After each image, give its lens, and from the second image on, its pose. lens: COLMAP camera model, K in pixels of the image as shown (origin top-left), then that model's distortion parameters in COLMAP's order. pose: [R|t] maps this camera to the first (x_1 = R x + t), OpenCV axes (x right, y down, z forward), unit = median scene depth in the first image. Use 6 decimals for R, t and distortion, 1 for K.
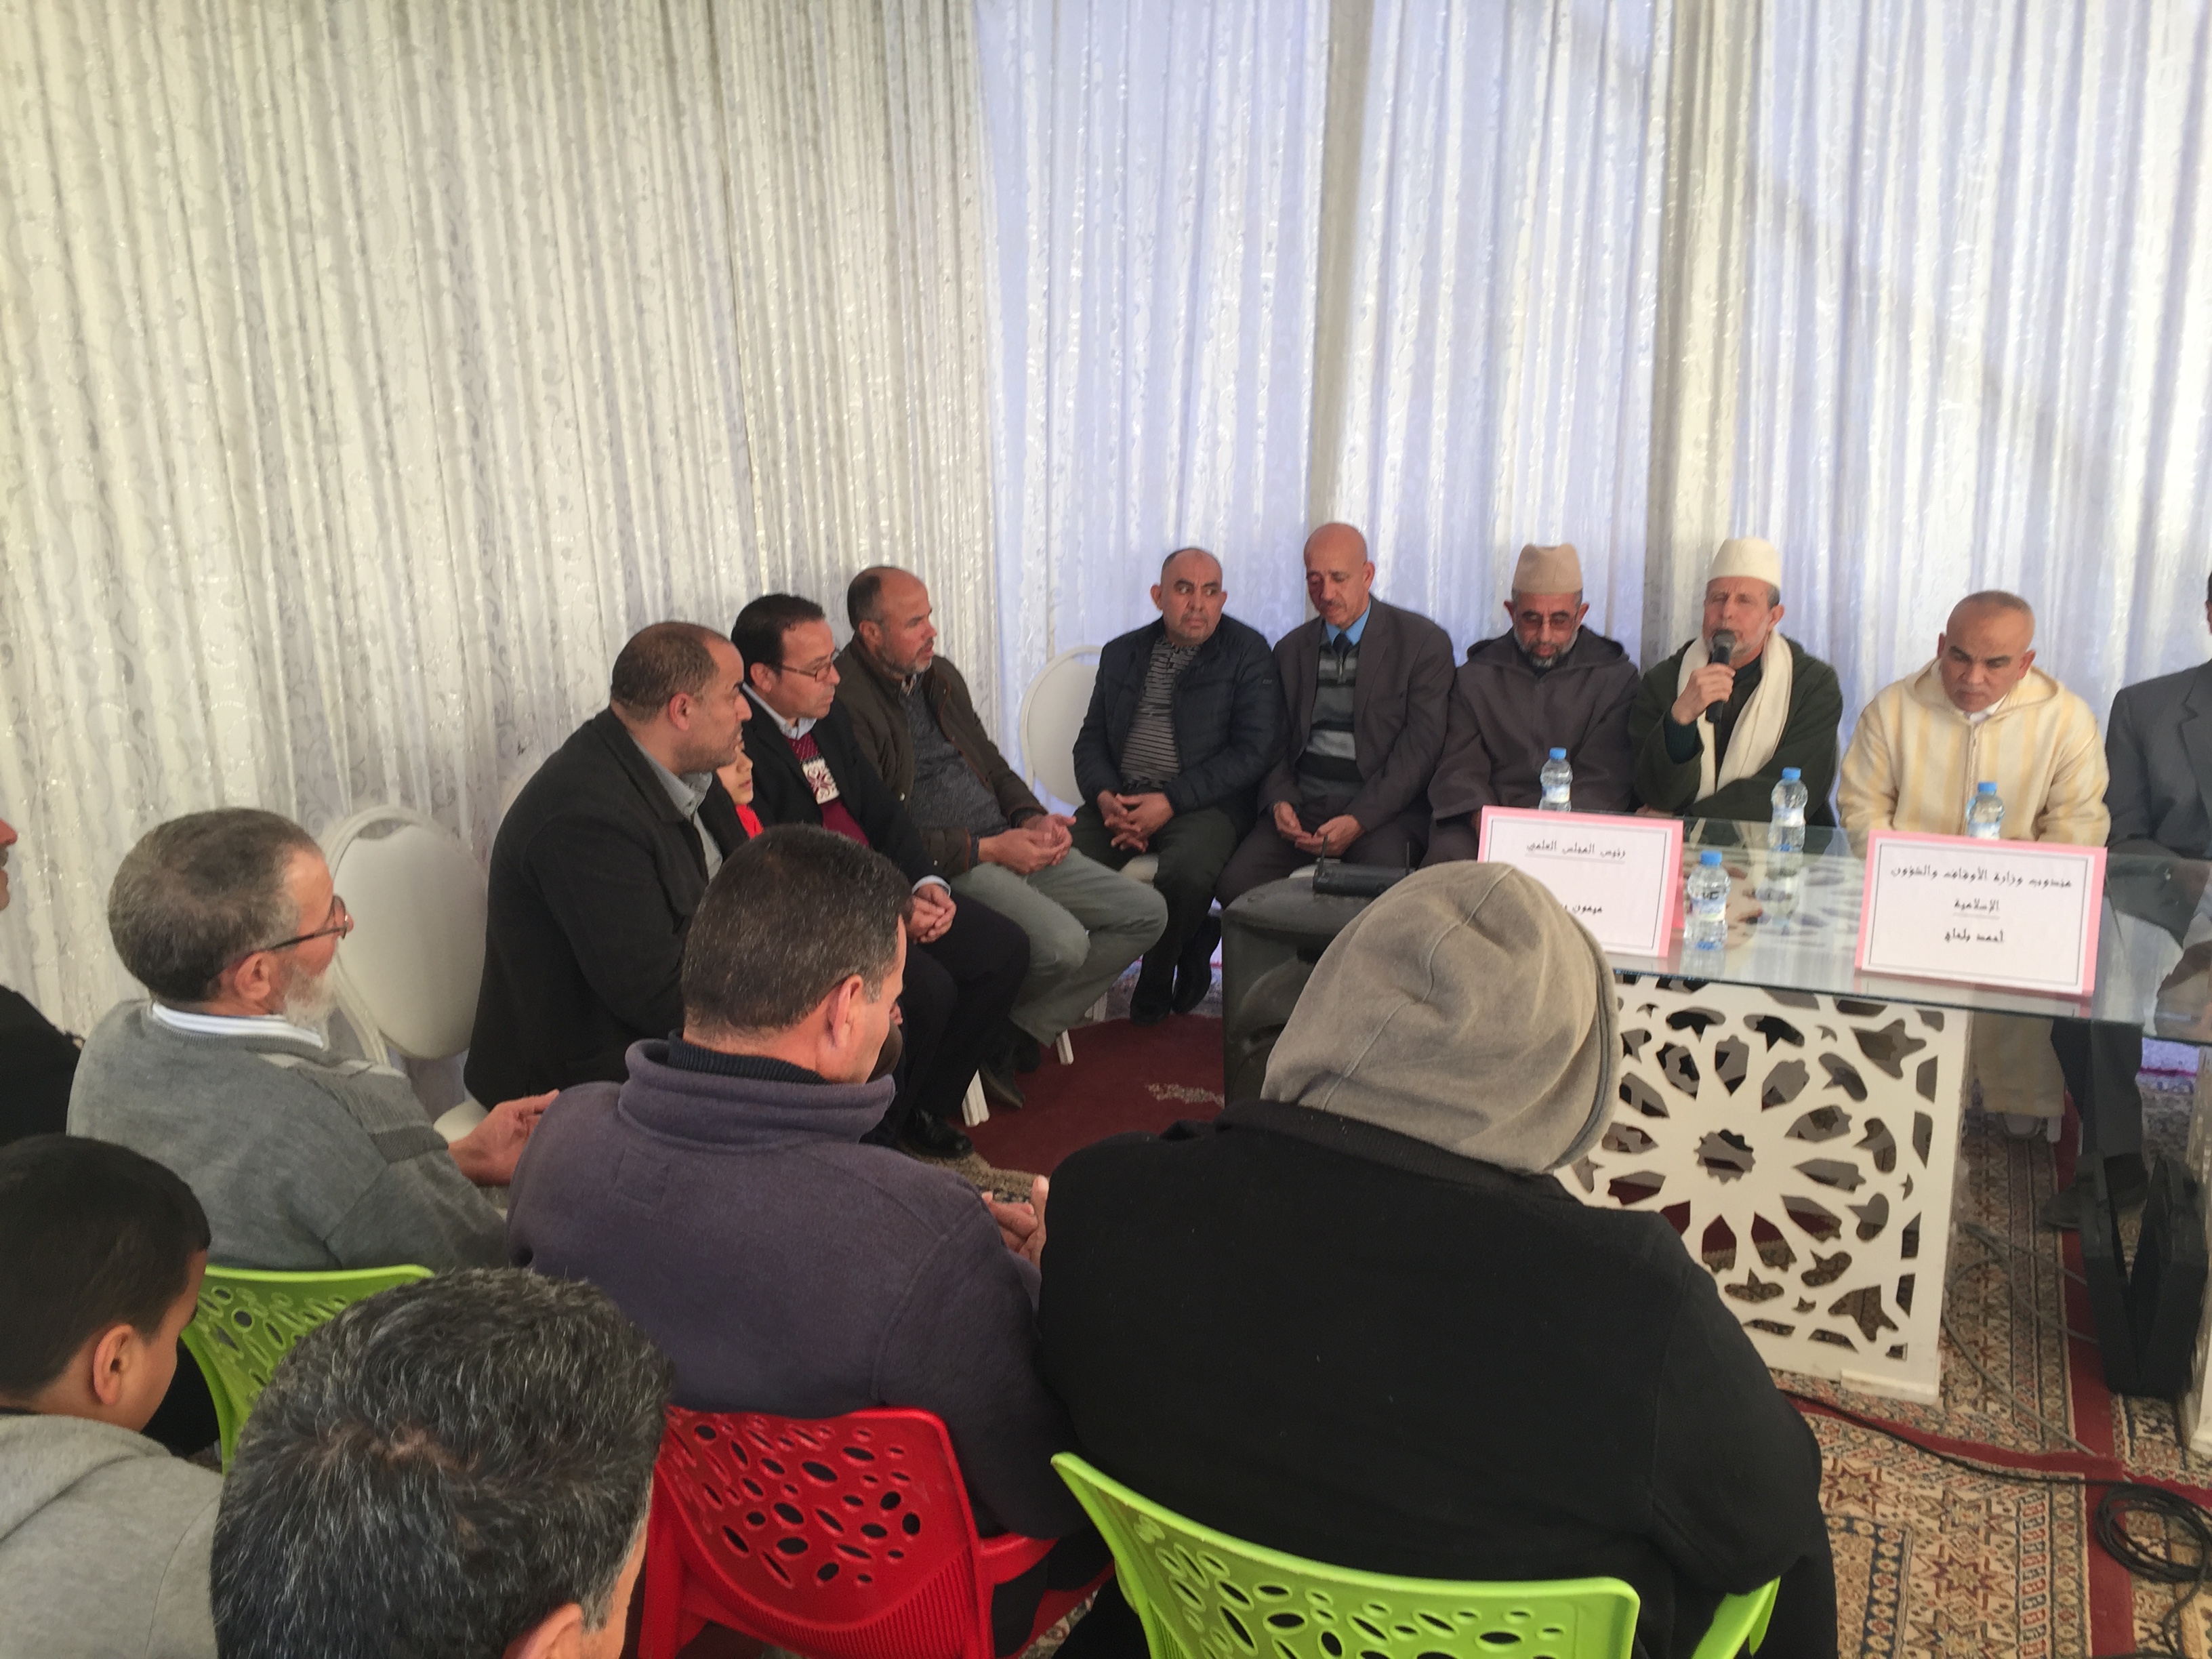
lens RADIAL K [[1869.7, 0, 1100.1], [0, 1869.7, 821.6], [0, 0, 1]] dist [0.102785, -0.155186]
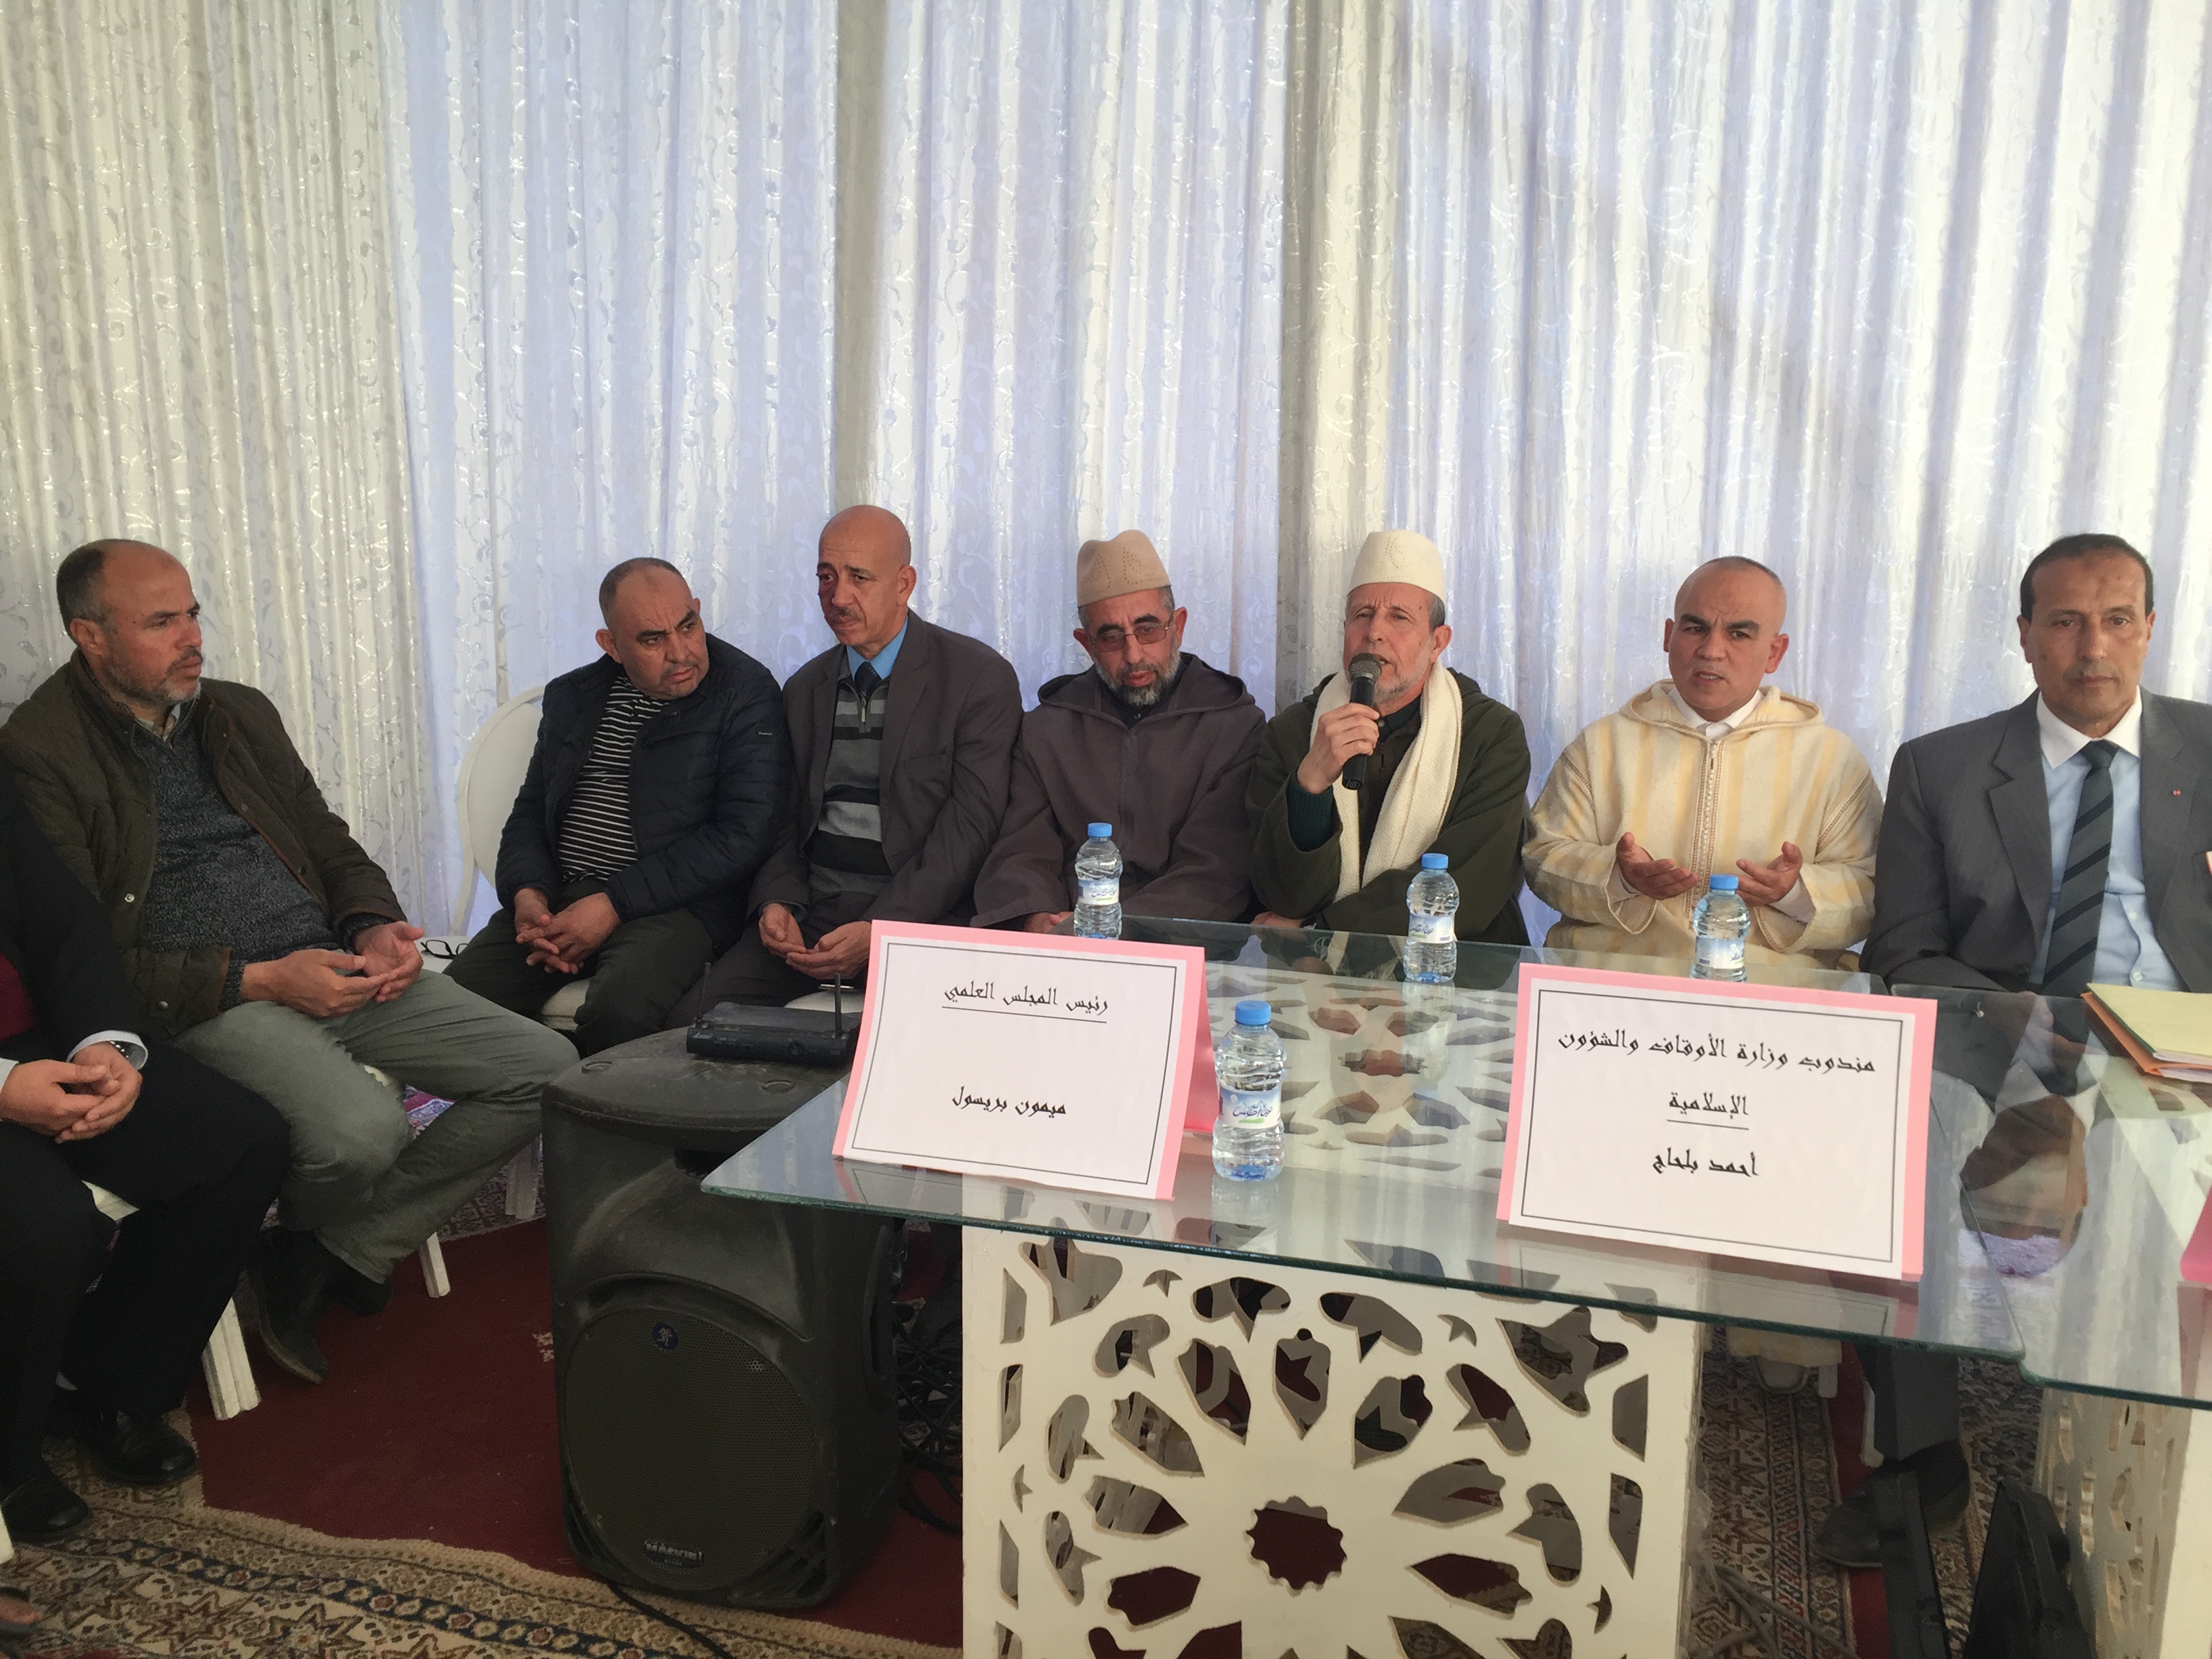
lens RADIAL K [[1925.2, 0, 1108.3], [0, 1925.2, 838.2], [0, 0, 1]] dist [0.093397, -0.130296]
pose [[0.991767, 0.000779, 0.128051, 0.138295], [0.004278, 0.999222, -0.039209, -0.006426], [-0.127982, 0.039434, 0.990992, 0.294204]]
